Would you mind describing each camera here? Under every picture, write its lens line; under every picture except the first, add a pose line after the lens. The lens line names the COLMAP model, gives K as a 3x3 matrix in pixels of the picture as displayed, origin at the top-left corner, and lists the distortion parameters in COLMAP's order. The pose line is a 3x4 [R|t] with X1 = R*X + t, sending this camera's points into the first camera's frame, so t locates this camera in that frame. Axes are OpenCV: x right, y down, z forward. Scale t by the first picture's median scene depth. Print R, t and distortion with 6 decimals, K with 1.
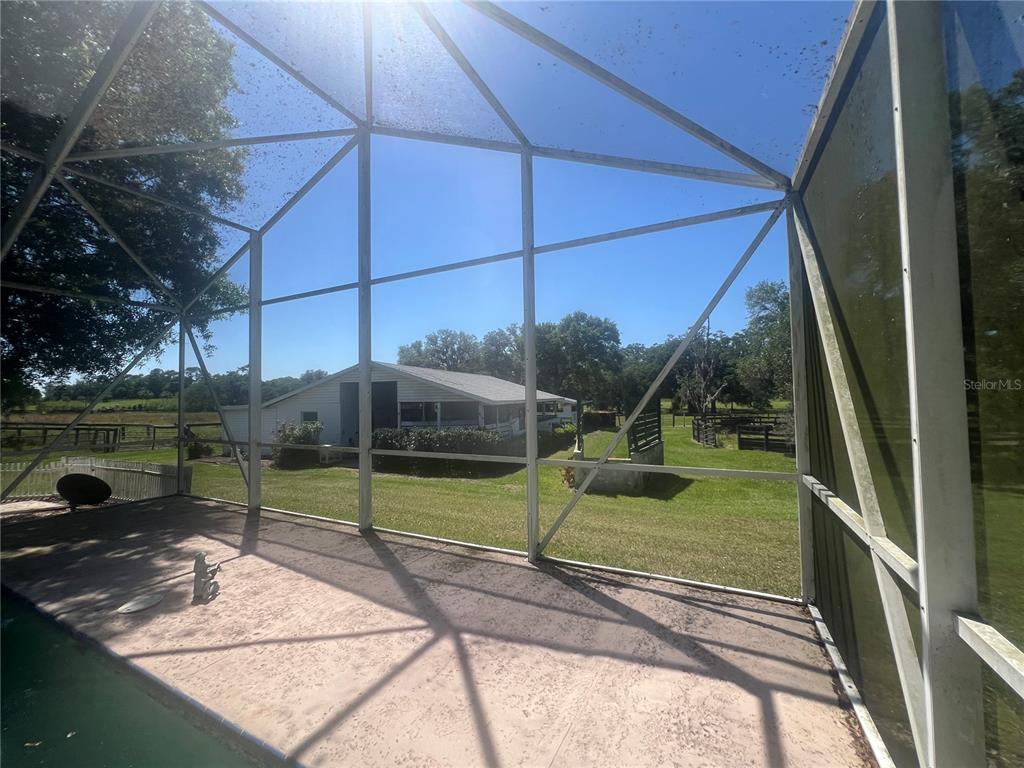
lens RADIAL K [[412.1, 0, 512.0], [0, 412.1, 384.0], [0, 0, 1]] dist [-0.001668, -0.000044]
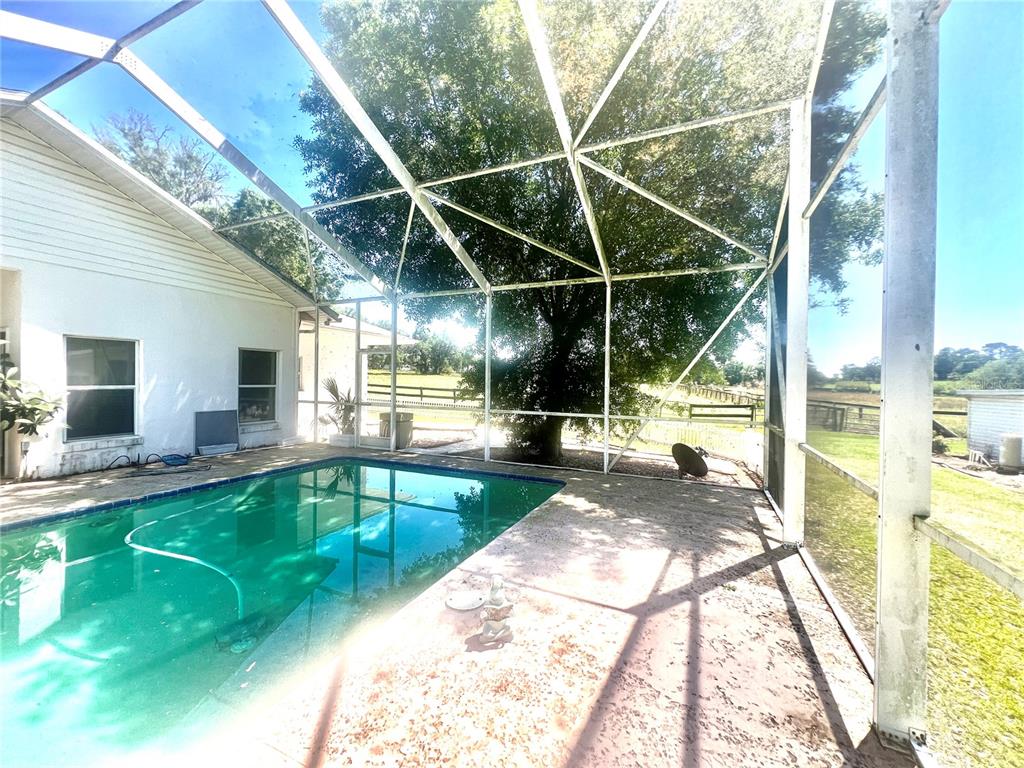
lens RADIAL K [[412.1, 0, 512.0], [0, 412.1, 384.0], [0, 0, 1]] dist [-0.001668, -0.000044]
pose [[0.036546, 0.024047, -0.999043, -0.026922], [0.020223, 0.999488, 0.024798, 0.039490], [0.999127, -0.021110, 0.036041, 0.731509]]
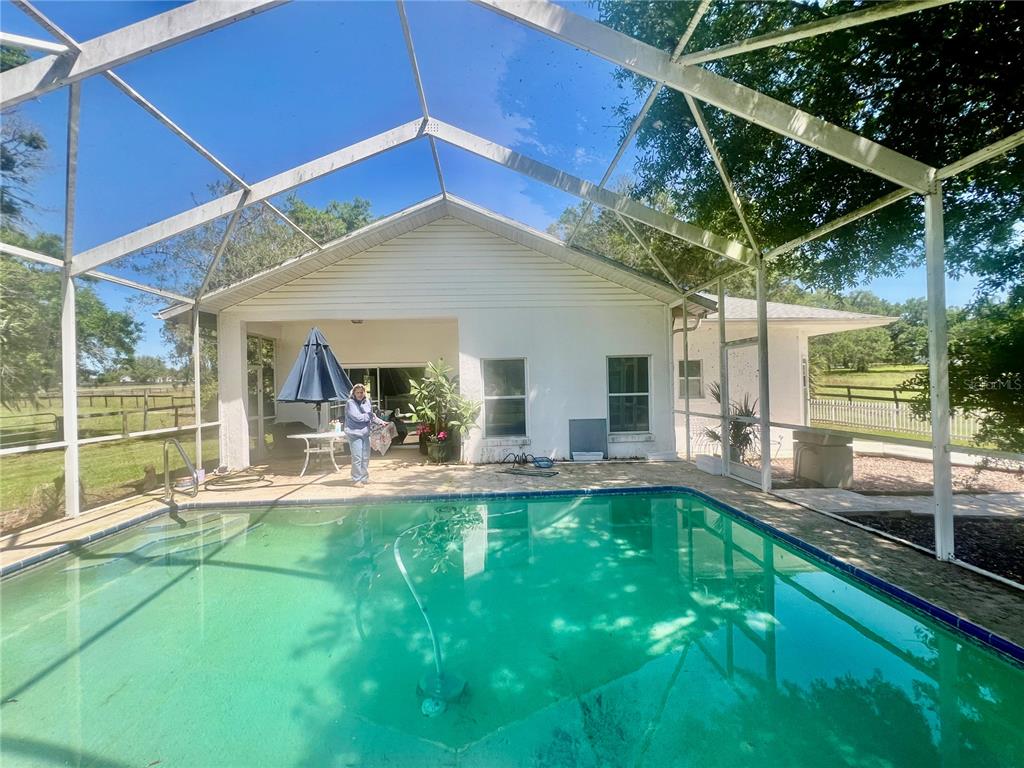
lens RADIAL K [[412.1, 0, 512.0], [0, 412.1, 384.0], [0, 0, 1]] dist [-0.001668, -0.000044]
pose [[-0.866683, 0.031737, -0.497848, -0.610702], [0.053532, 0.998128, -0.029562, 0.053101], [0.495978, -0.052272, -0.866760, 0.951438]]
